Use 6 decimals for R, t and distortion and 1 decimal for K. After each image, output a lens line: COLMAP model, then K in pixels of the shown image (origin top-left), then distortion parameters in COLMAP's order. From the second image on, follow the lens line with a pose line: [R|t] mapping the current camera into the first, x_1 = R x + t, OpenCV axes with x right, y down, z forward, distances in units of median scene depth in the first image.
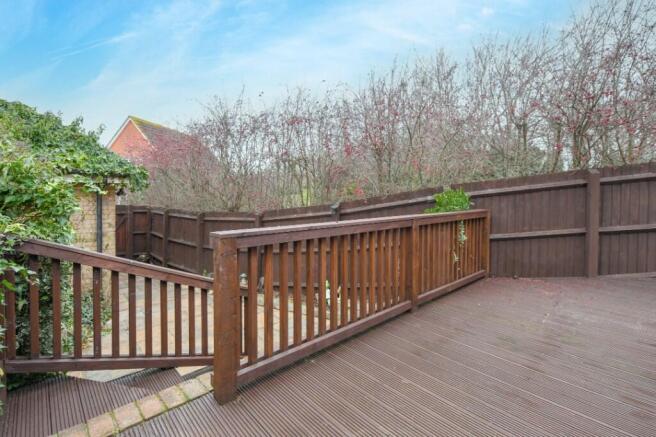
lens RADIAL K [[313.2, 0, 329.2], [0, 313.2, 201.2], [0, 0, 1]] dist [-0.002445, -0.000433]
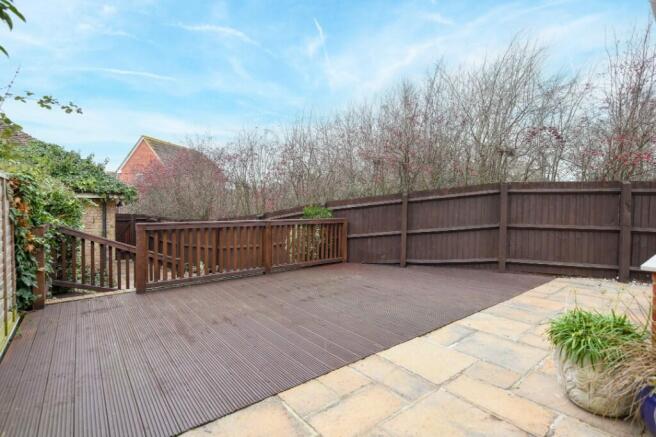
lens RADIAL K [[313.2, 0, 327.8], [0, 313.2, 216.9], [0, 0, 1]] dist [-0.002445, -0.000433]
pose [[0.998639, 0.011367, -0.050902, 0.451205], [-0.010804, 0.999878, 0.011309, 0.003987], [0.051024, -0.010744, 0.998640, -0.486422]]
